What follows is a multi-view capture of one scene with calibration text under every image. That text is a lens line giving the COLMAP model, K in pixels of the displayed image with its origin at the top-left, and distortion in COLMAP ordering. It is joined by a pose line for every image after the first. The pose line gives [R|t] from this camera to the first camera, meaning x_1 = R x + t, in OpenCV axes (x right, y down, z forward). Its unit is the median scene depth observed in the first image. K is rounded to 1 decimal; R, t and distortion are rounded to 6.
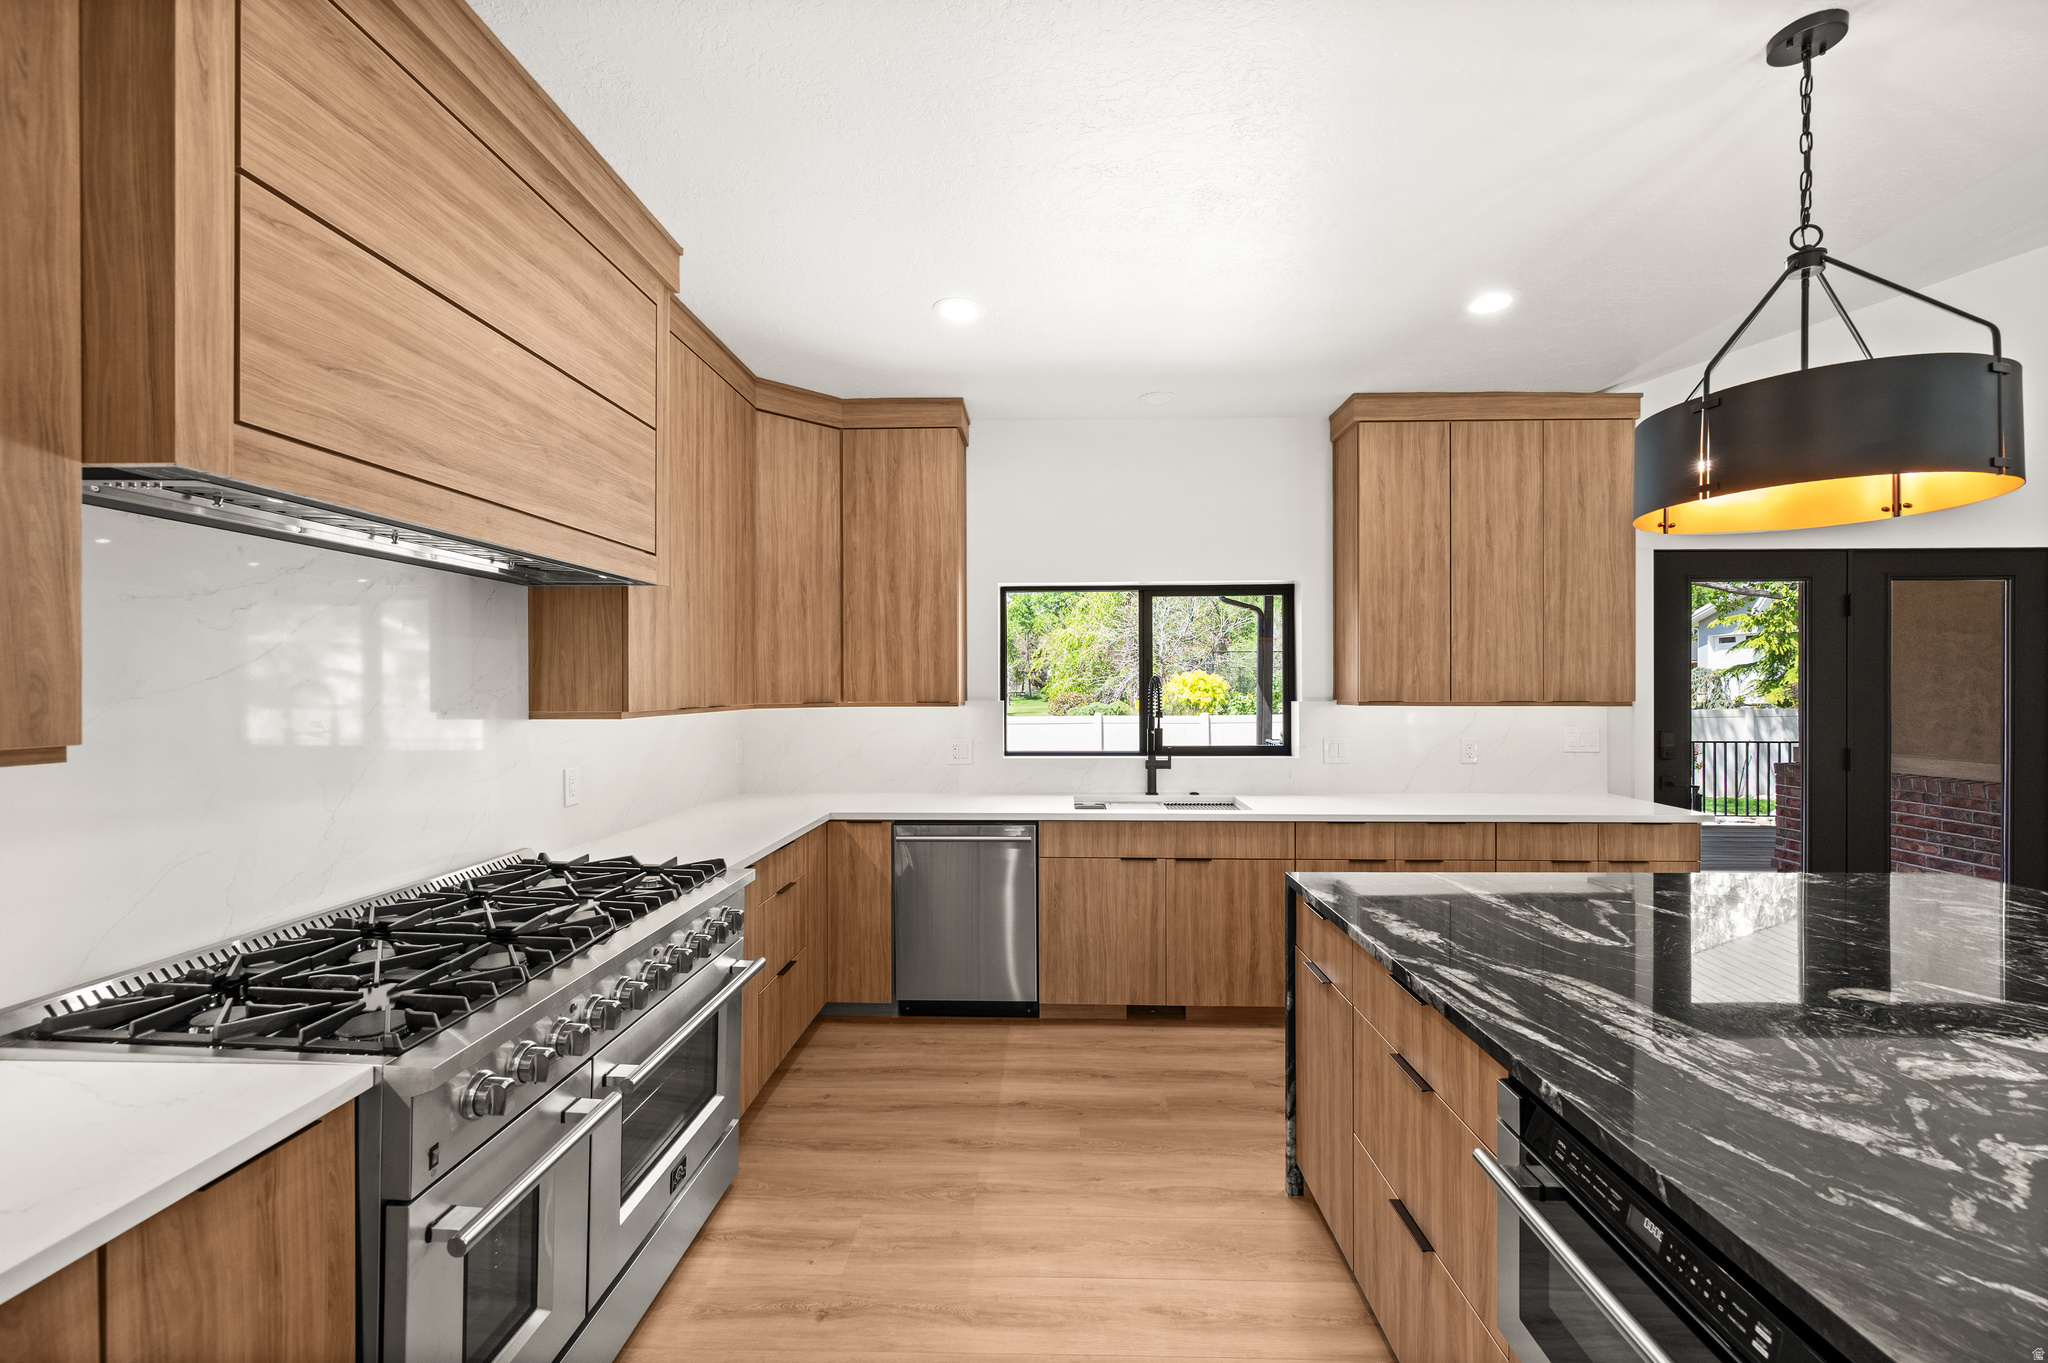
lens RADIAL K [[817.2, 0, 1029.7], [0, 817.2, 687.7], [0, 0, 1]] dist [-0.001732, -0.000613]
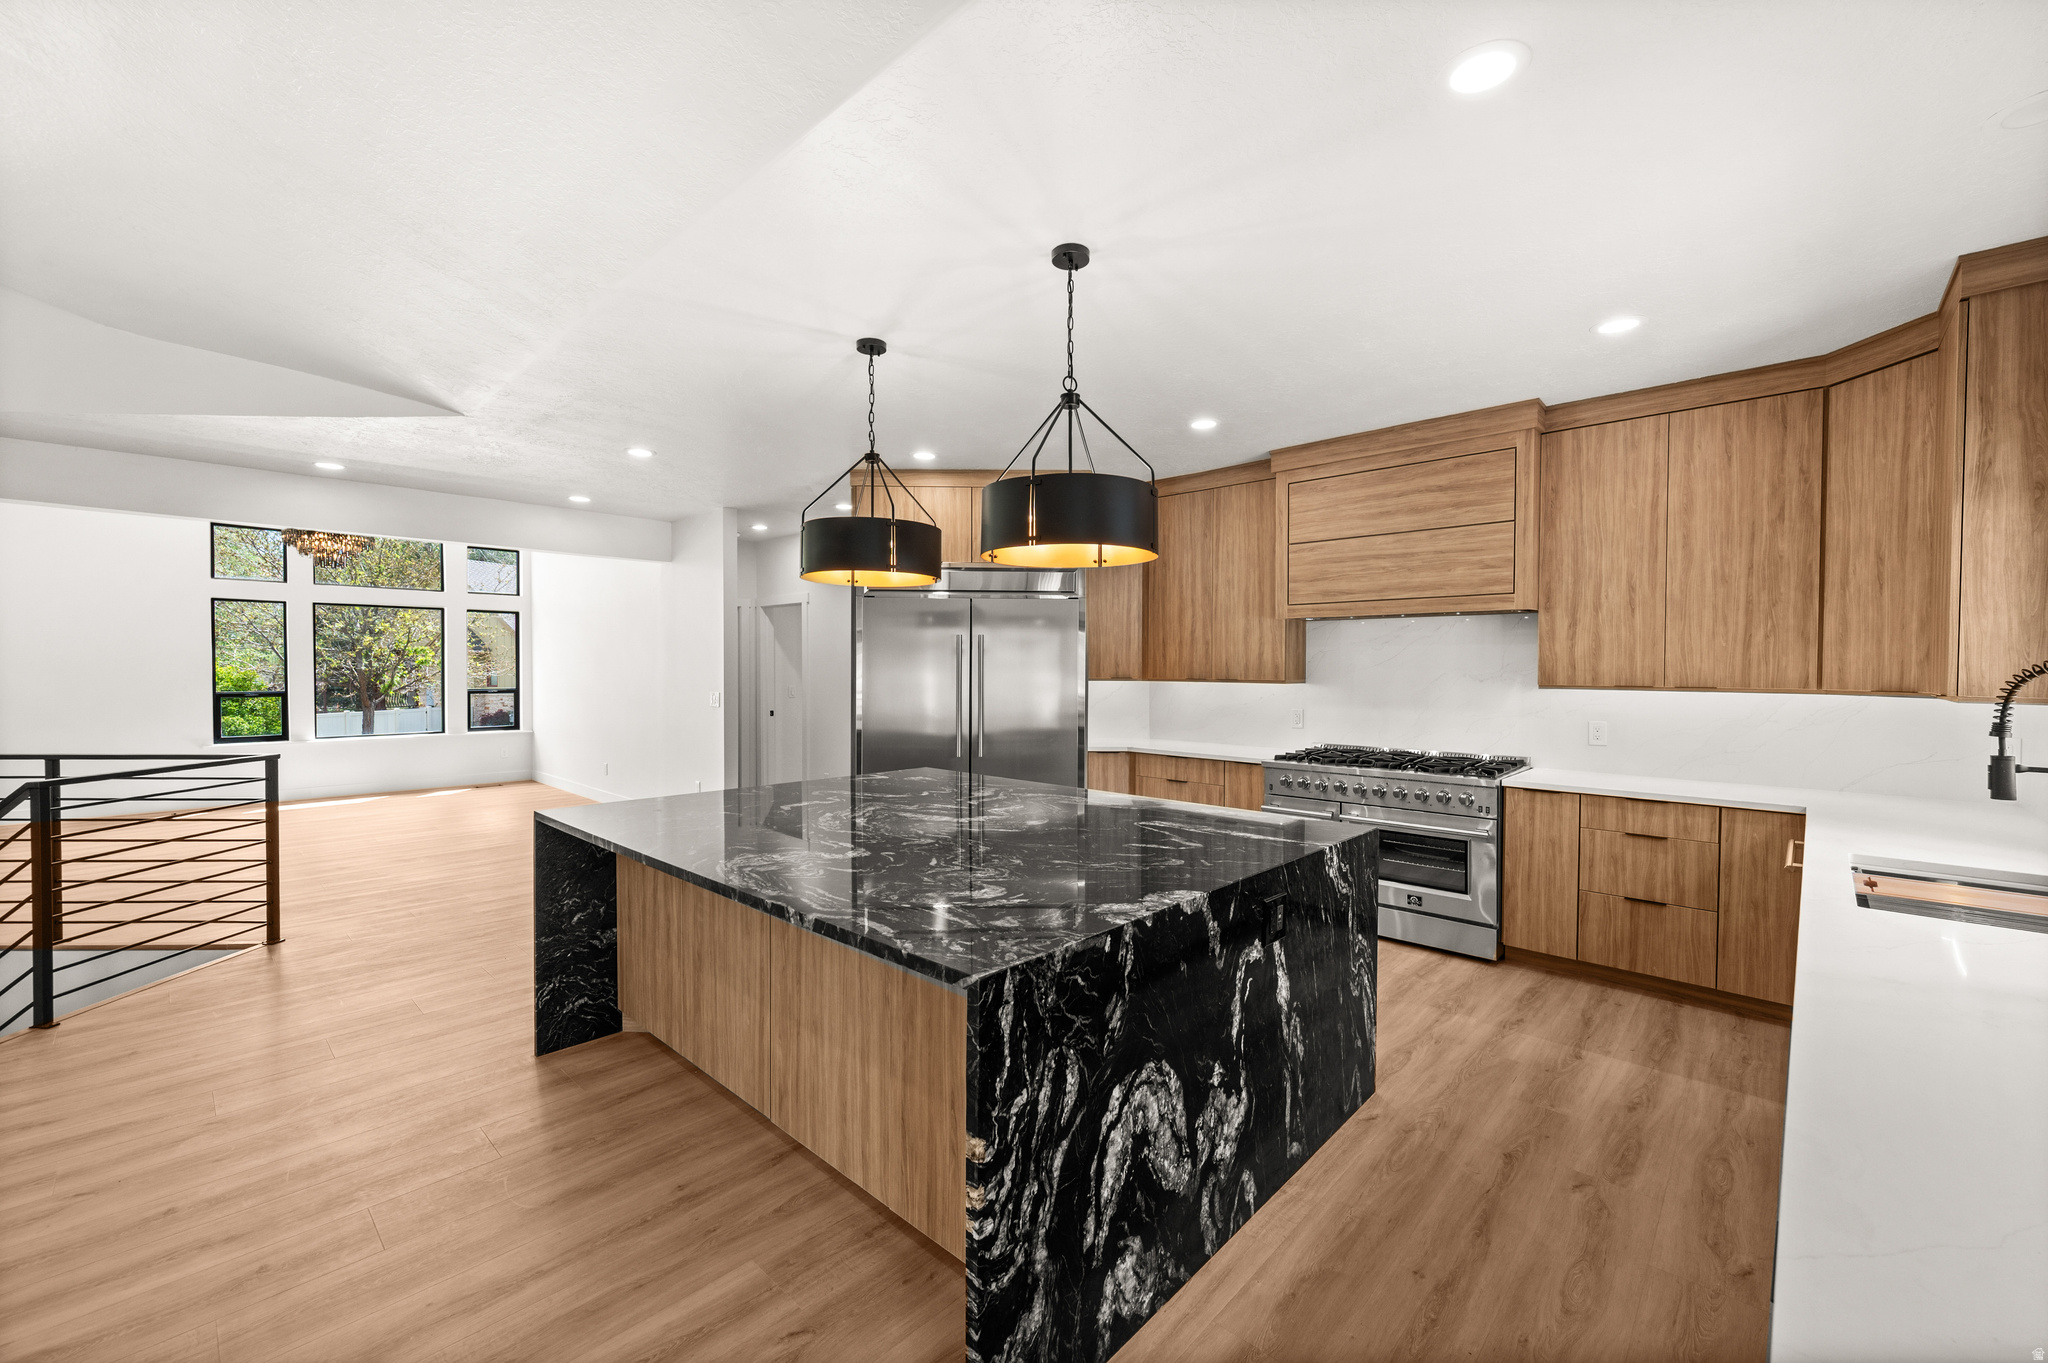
lens RADIAL K [[819.6, 0, 1032.5], [0, 819.6, 681.3], [0, 0, 1]] dist [-0.001745, -0.000184]
pose [[-0.659355, 0.014426, -0.751693, 0.982985], [-0.004415, 0.999724, 0.023059, -0.007935], [0.751819, 0.018523, -0.659110, 0.894835]]
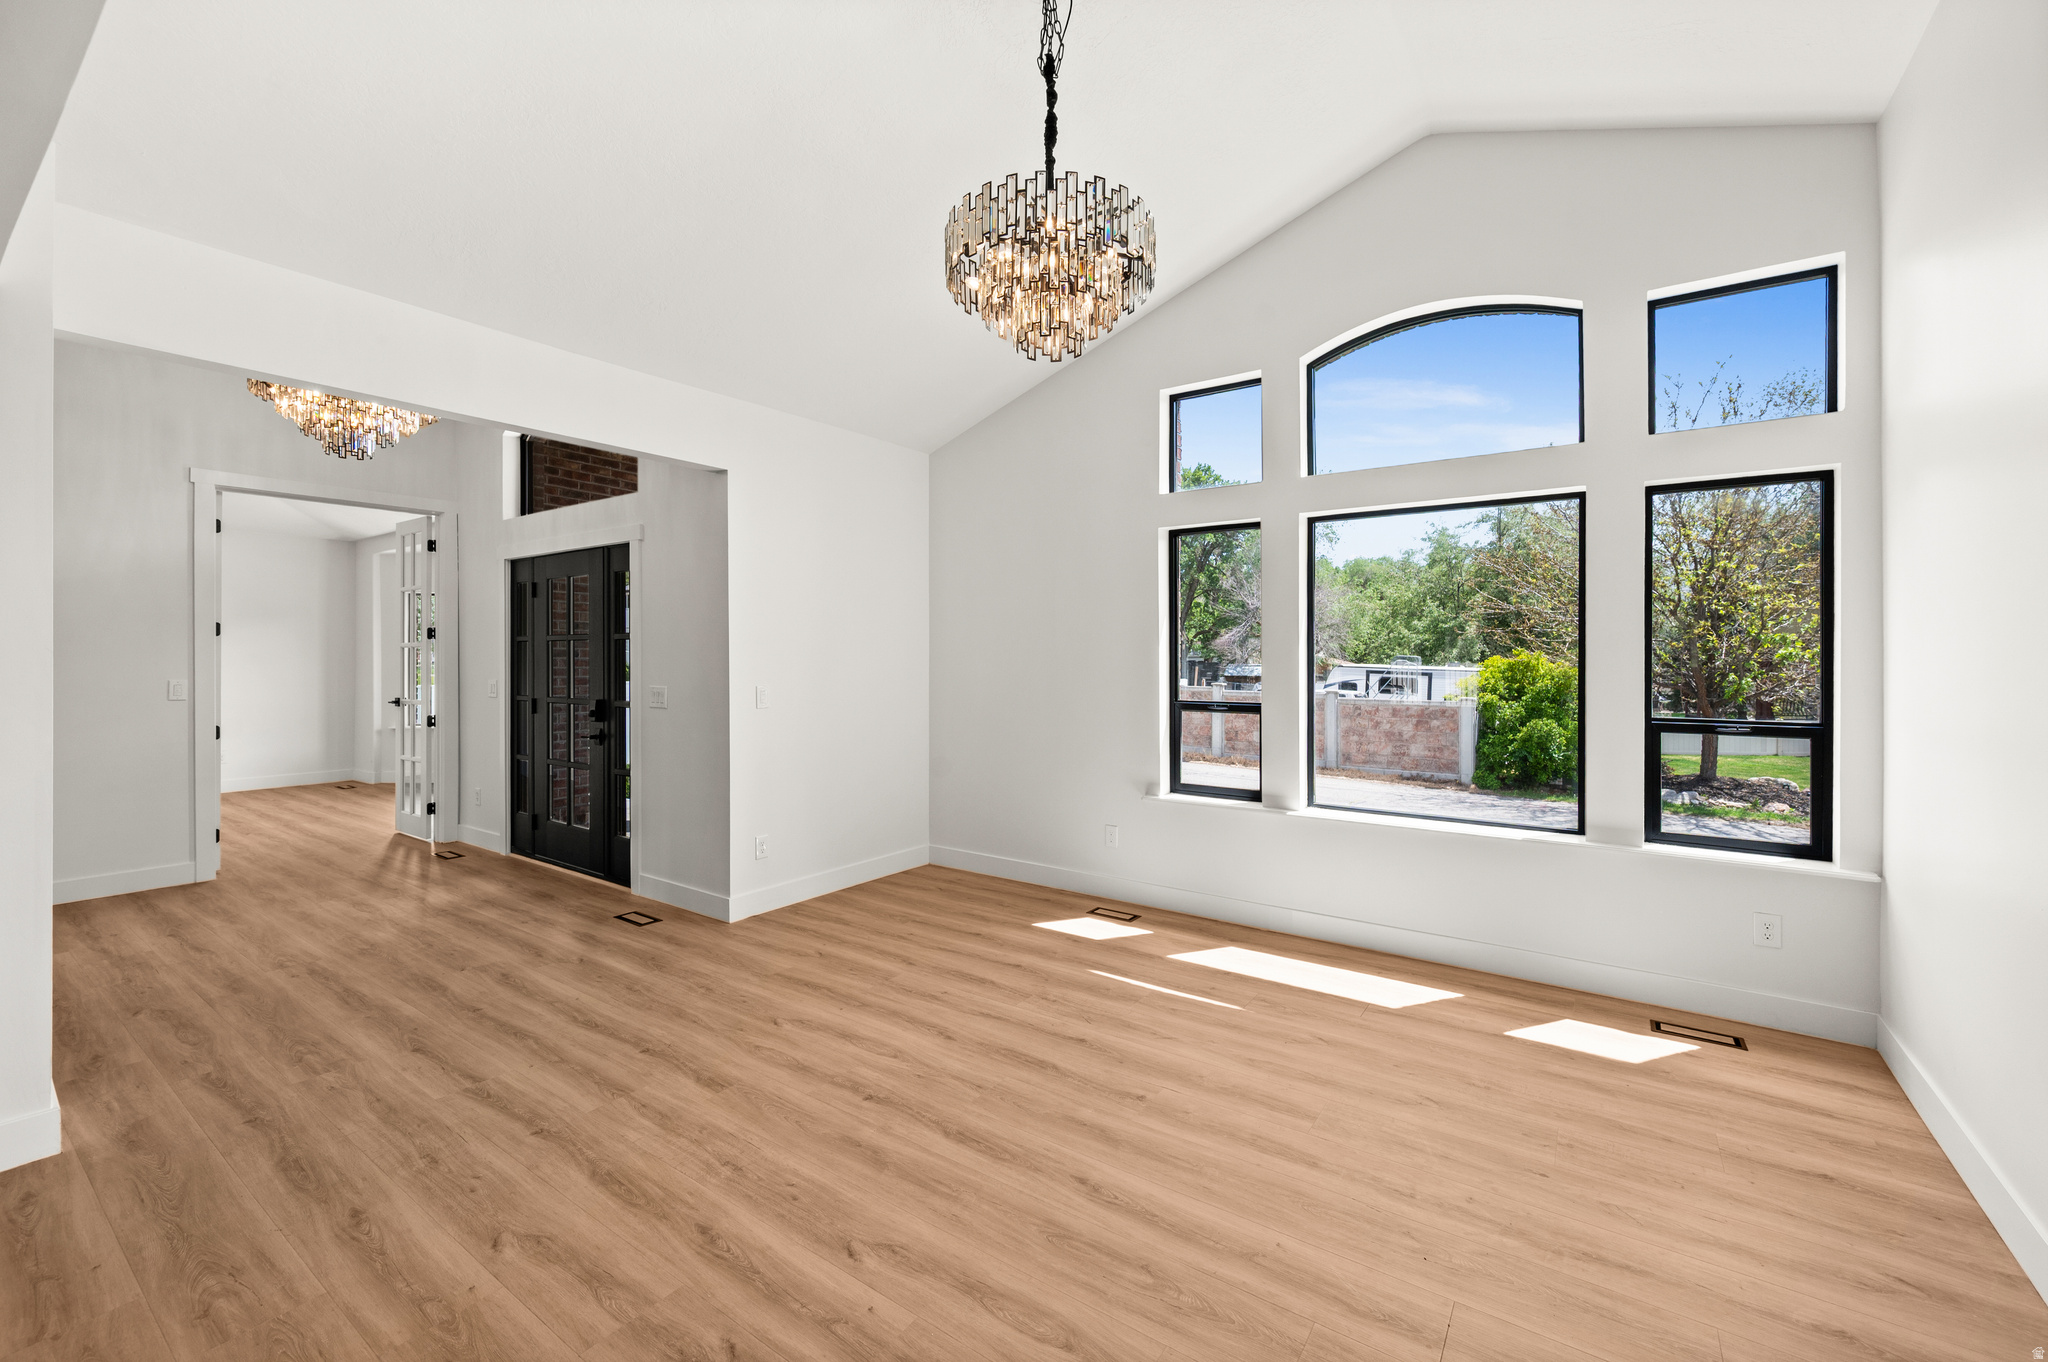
lens RADIAL K [[833.1, 0, 1033.2], [0, 833.1, 655.0], [0, 0, 1]] dist [-0.001235, -0.000196]
pose [[-0.838553, 0.003192, 0.544811, 0.253742], [0.001434, 0.999992, -0.003651, 0.019773], [-0.544818, -0.002280, -0.838551, -1.120039]]
